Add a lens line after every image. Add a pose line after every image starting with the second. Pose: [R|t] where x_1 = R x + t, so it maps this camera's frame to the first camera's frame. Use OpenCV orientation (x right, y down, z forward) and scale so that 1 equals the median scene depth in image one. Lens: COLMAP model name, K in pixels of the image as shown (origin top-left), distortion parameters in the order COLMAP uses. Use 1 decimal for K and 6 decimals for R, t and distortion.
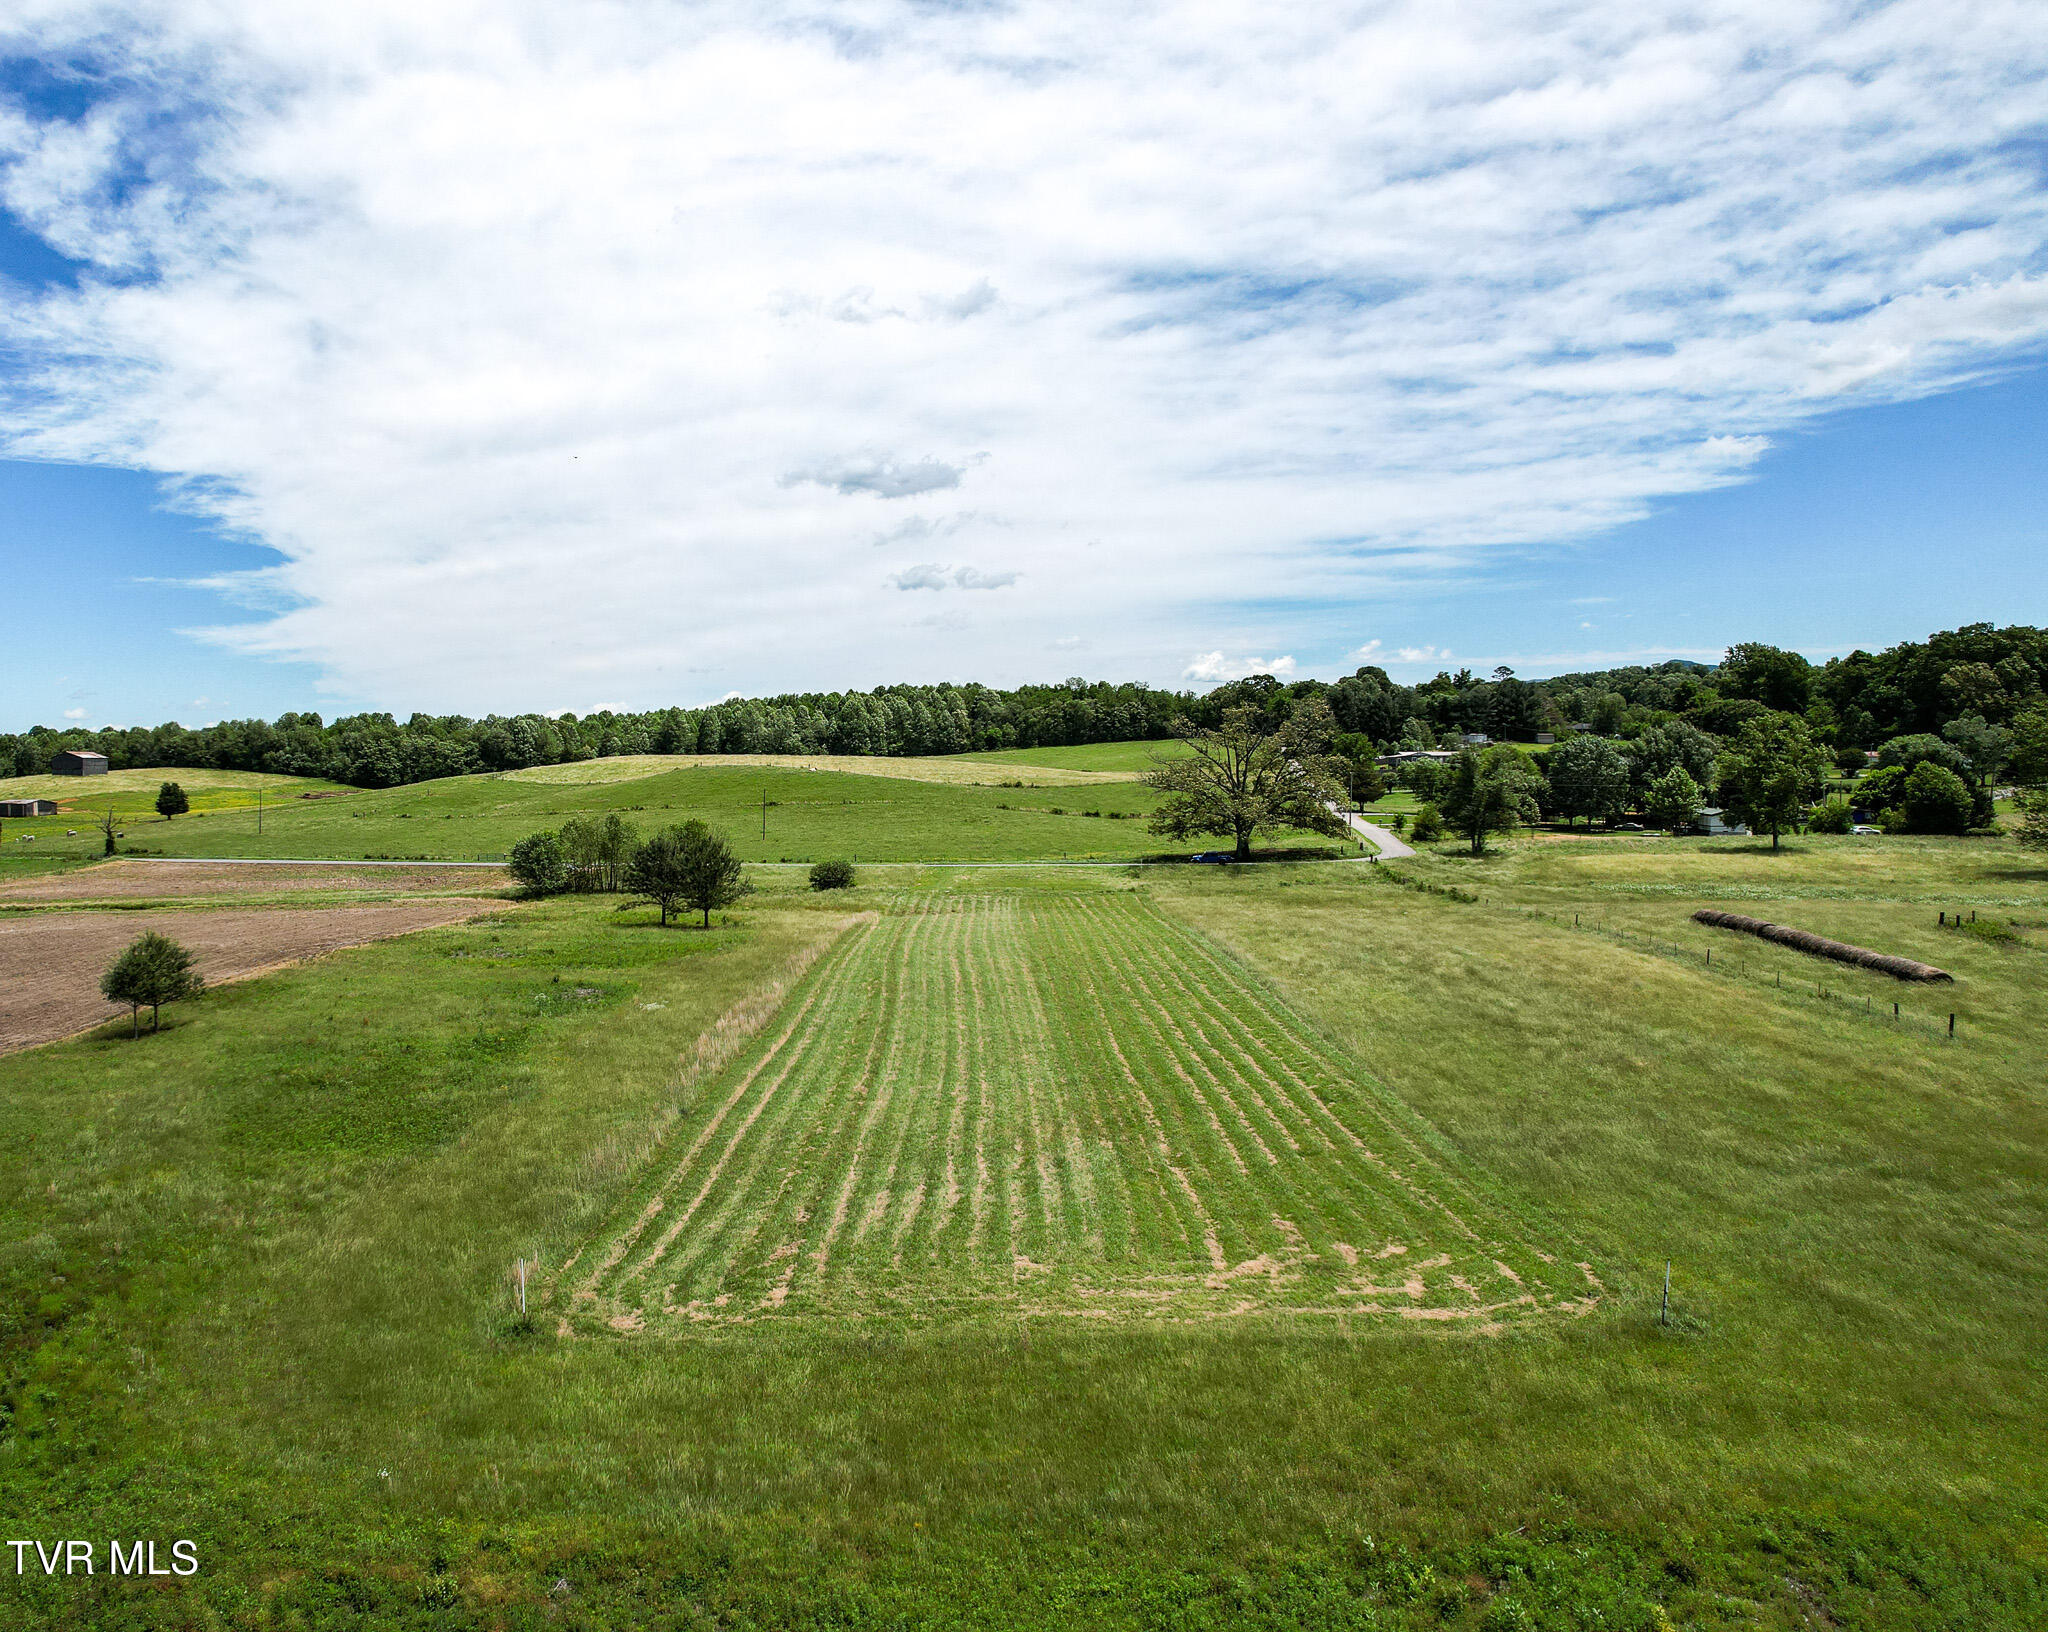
lens RADIAL K [[1563.9, 0, 833.3], [0, 1563.9, 812.3], [0, 0, 1]] dist [-0.082615, 0.084581]
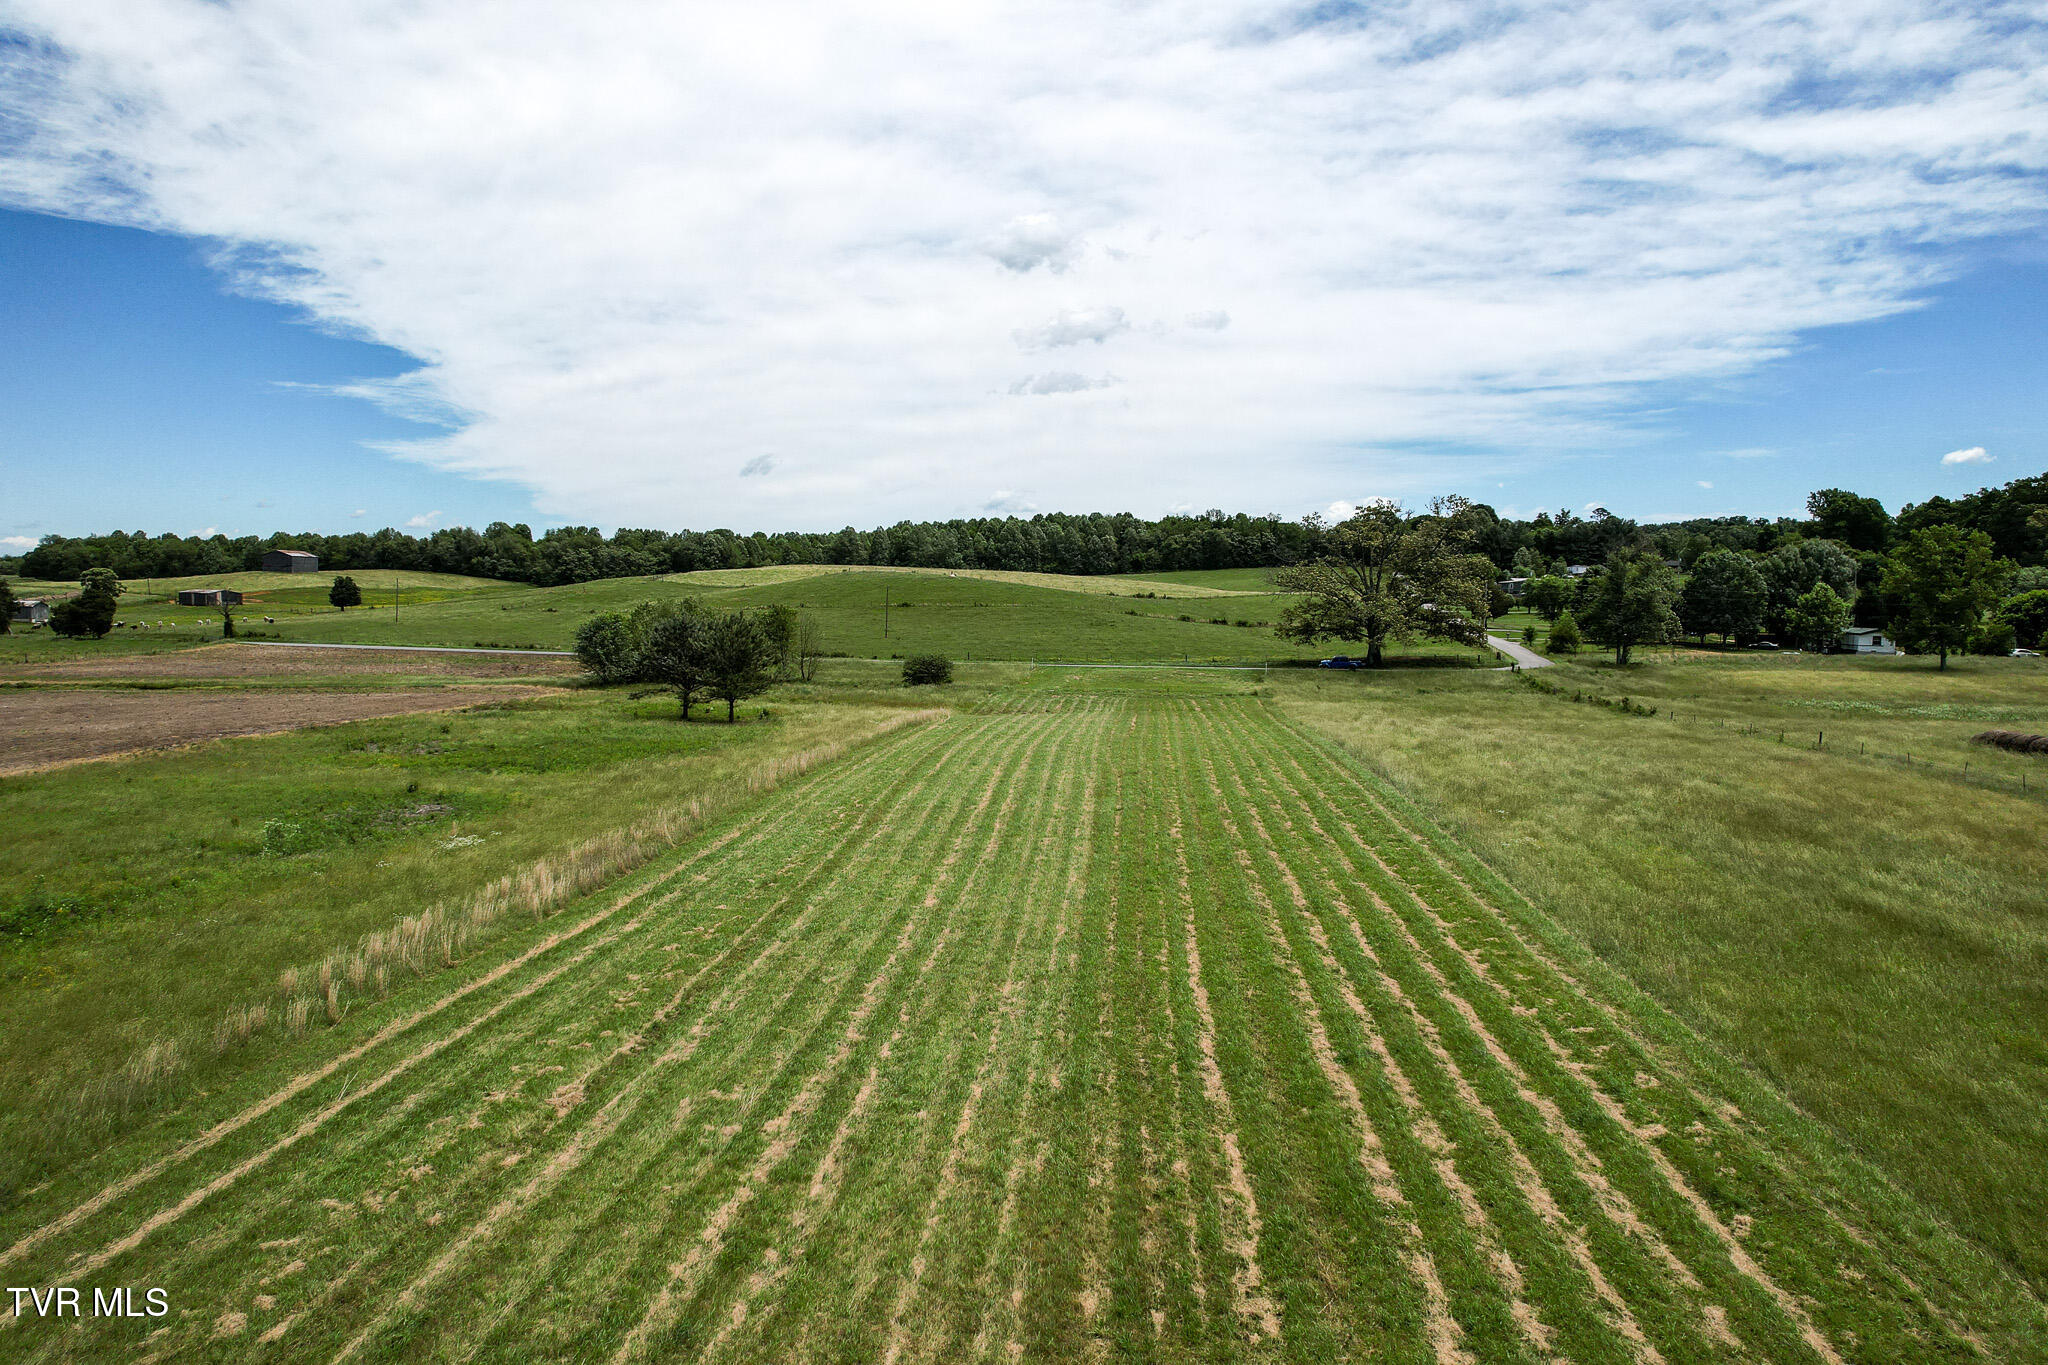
lens RADIAL K [[1311.3, 0, 1031.4], [0, 1311.3, 675.7], [0, 0, 1]] dist [-0.085985, 0.078886]
pose [[0.999579, 0.024626, 0.015367, 0.043013], [-0.025101, 0.999187, 0.031532, 0.015926], [-0.014578, -0.031905, 0.999385, 0.208705]]
